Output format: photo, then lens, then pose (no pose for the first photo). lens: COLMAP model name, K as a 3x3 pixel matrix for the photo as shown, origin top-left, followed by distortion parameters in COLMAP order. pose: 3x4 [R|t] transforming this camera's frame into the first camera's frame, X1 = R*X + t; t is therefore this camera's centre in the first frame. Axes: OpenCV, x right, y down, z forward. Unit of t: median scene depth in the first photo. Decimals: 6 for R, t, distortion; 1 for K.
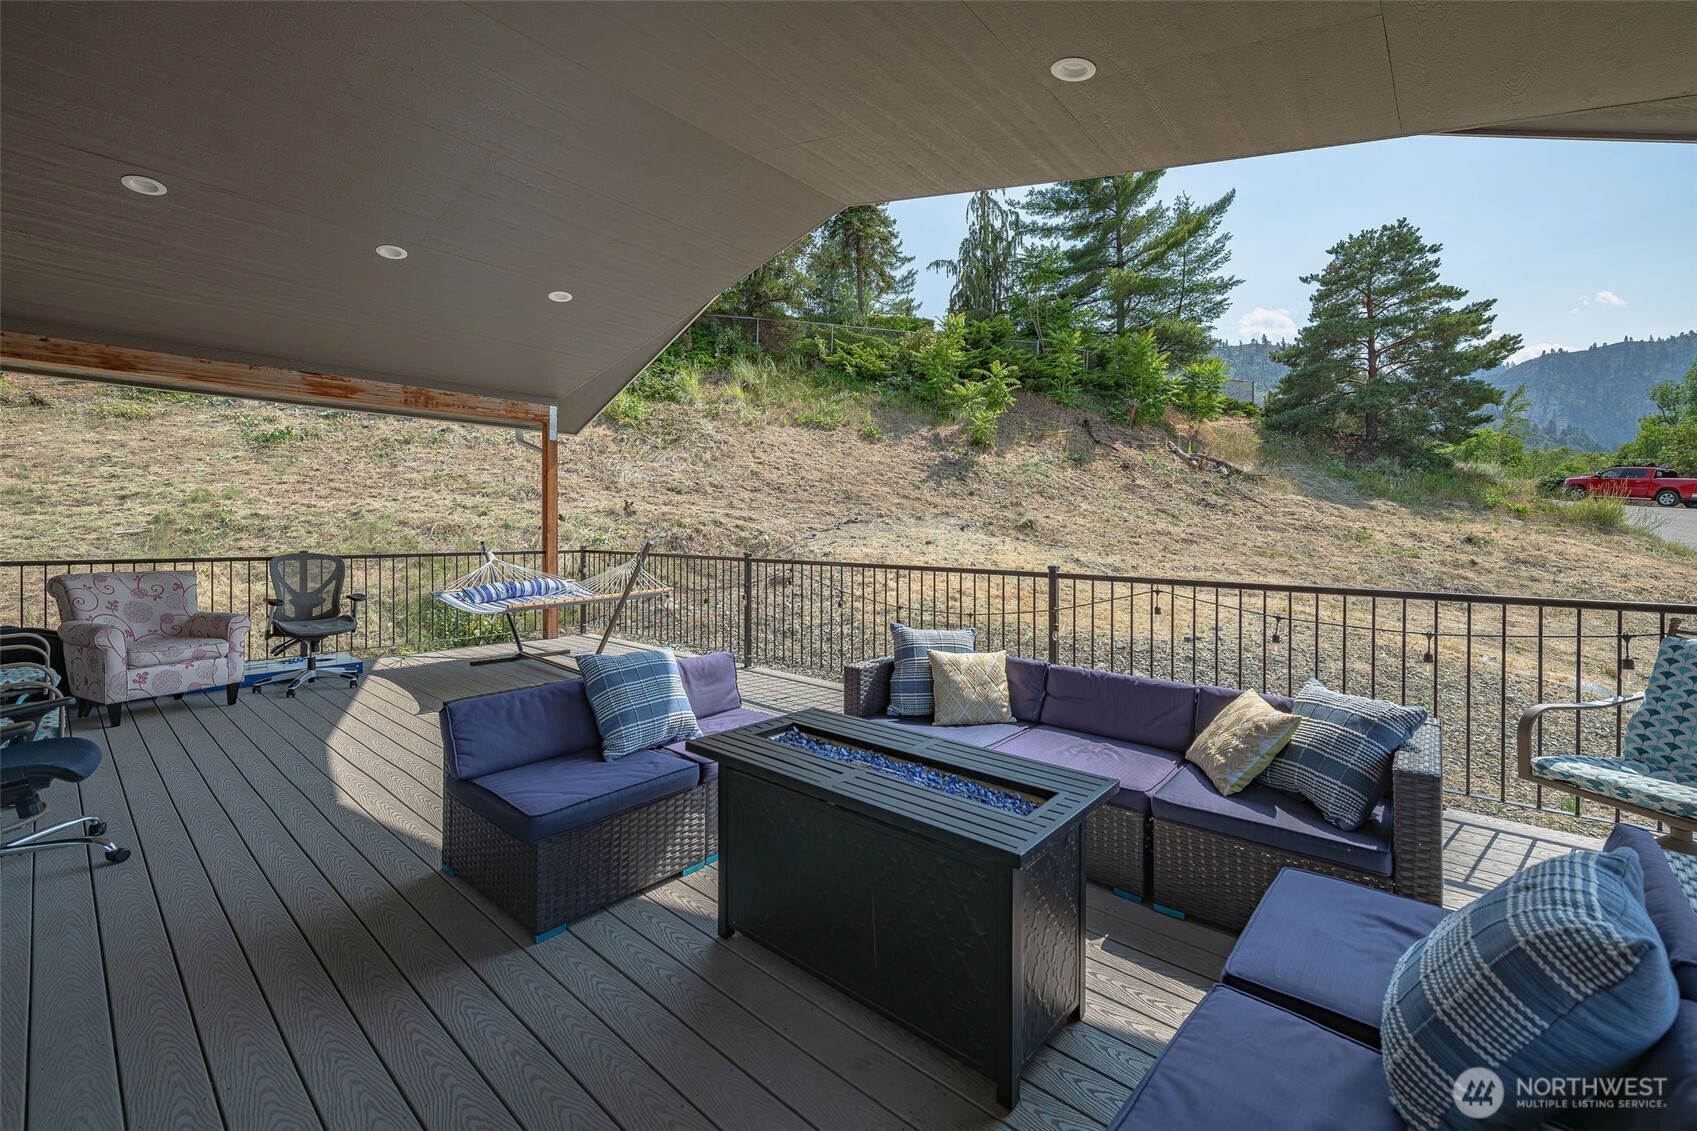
lens RADIAL K [[716.3, 0, 846.8], [0, 716.3, 530.8], [0, 0, 1]] dist [0.000553, 0.000005]
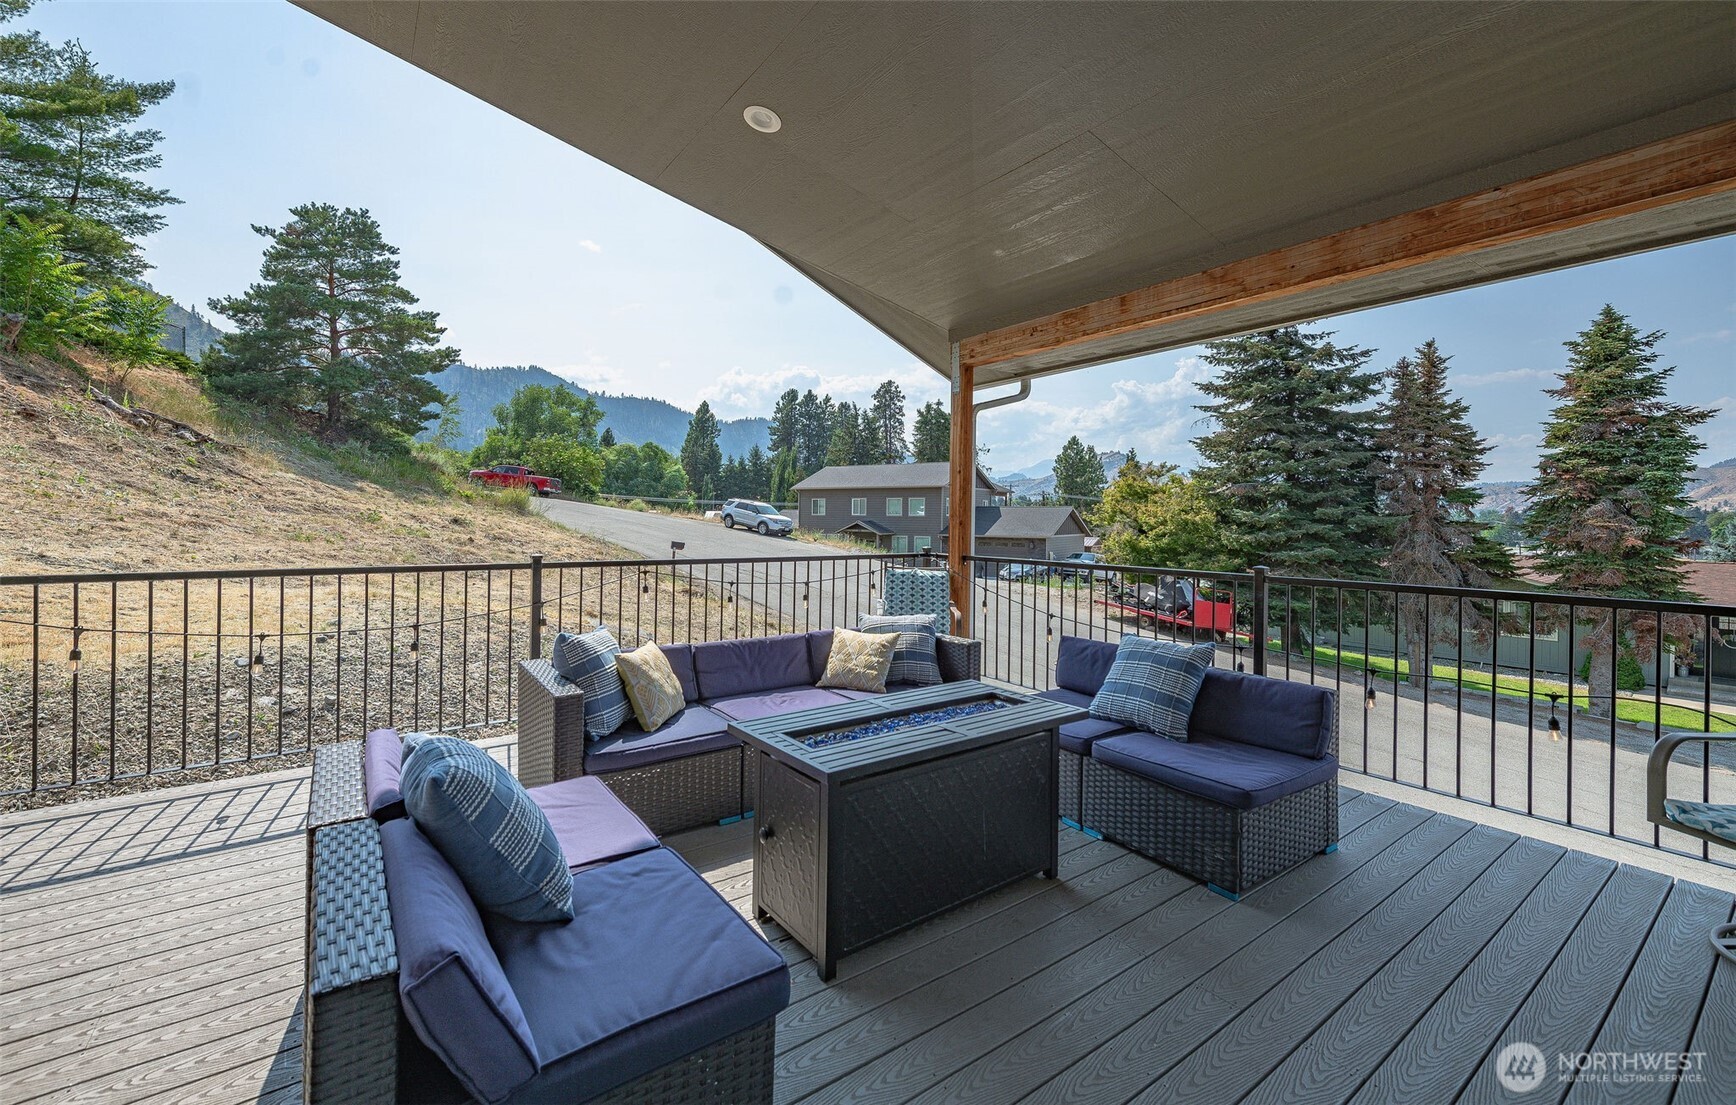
lens RADIAL K [[728.5, 0, 864.3], [0, 728.5, 522.5], [0, 0, 1]] dist [0.001089, -0.000077]
pose [[0.183243, -0.008166, 0.983034, -0.130596], [-0.007965, 0.999920, 0.009791, -0.001161], [-0.983035, -0.009624, 0.183163, 0.099462]]
